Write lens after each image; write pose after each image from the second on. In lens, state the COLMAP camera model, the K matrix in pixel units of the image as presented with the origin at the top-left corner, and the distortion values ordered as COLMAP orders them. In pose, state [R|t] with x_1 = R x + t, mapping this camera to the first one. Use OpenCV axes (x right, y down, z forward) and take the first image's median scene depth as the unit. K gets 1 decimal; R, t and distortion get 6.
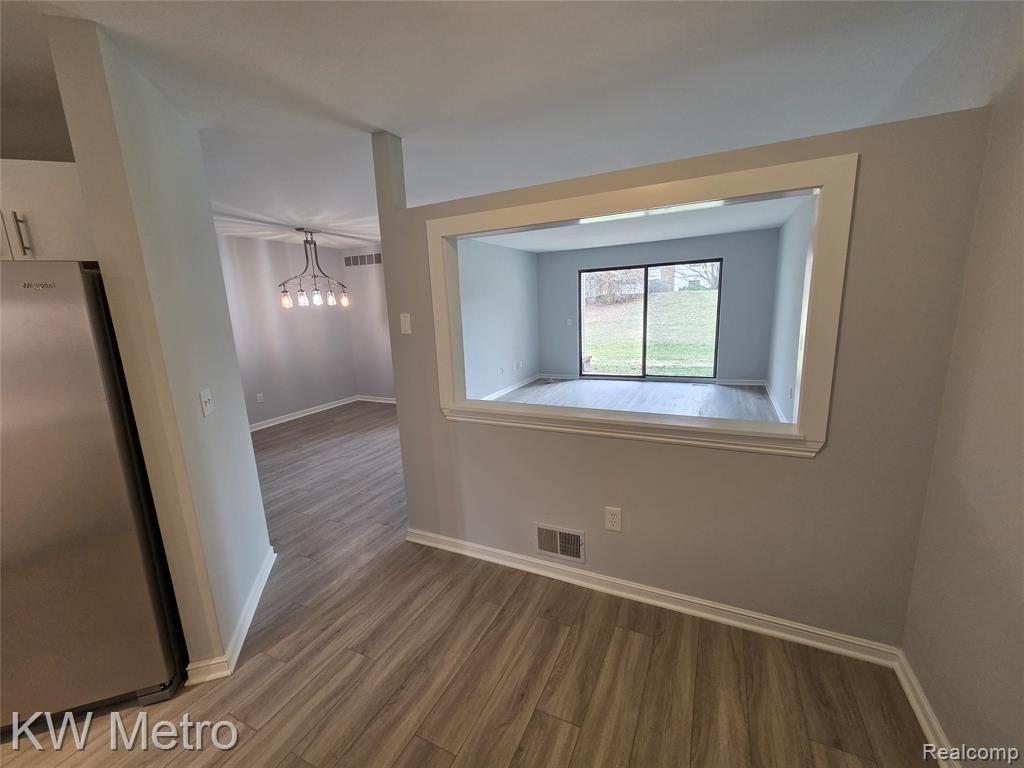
lens RADIAL K [[416.0, 0, 511.5], [0, 416.0, 383.0], [0, 0, 1]] dist [0.001133, 0.000106]
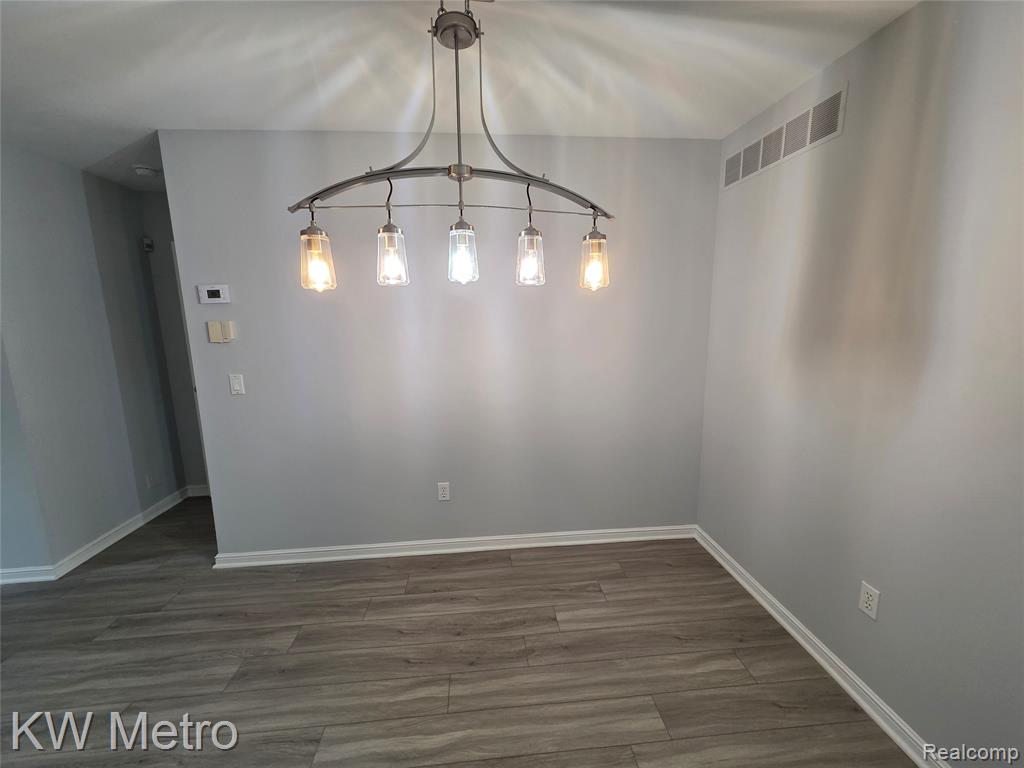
lens RADIAL K [[416.0, 0, 511.6], [0, 416.0, 386.0], [0, 0, 1]] dist [0.001133, 0.000106]
pose [[0.517891, 0.179826, -0.836332, -0.193355], [-0.170743, 0.979713, 0.104925, -0.140488], [0.838233, 0.088458, 0.538089, 0.794822]]
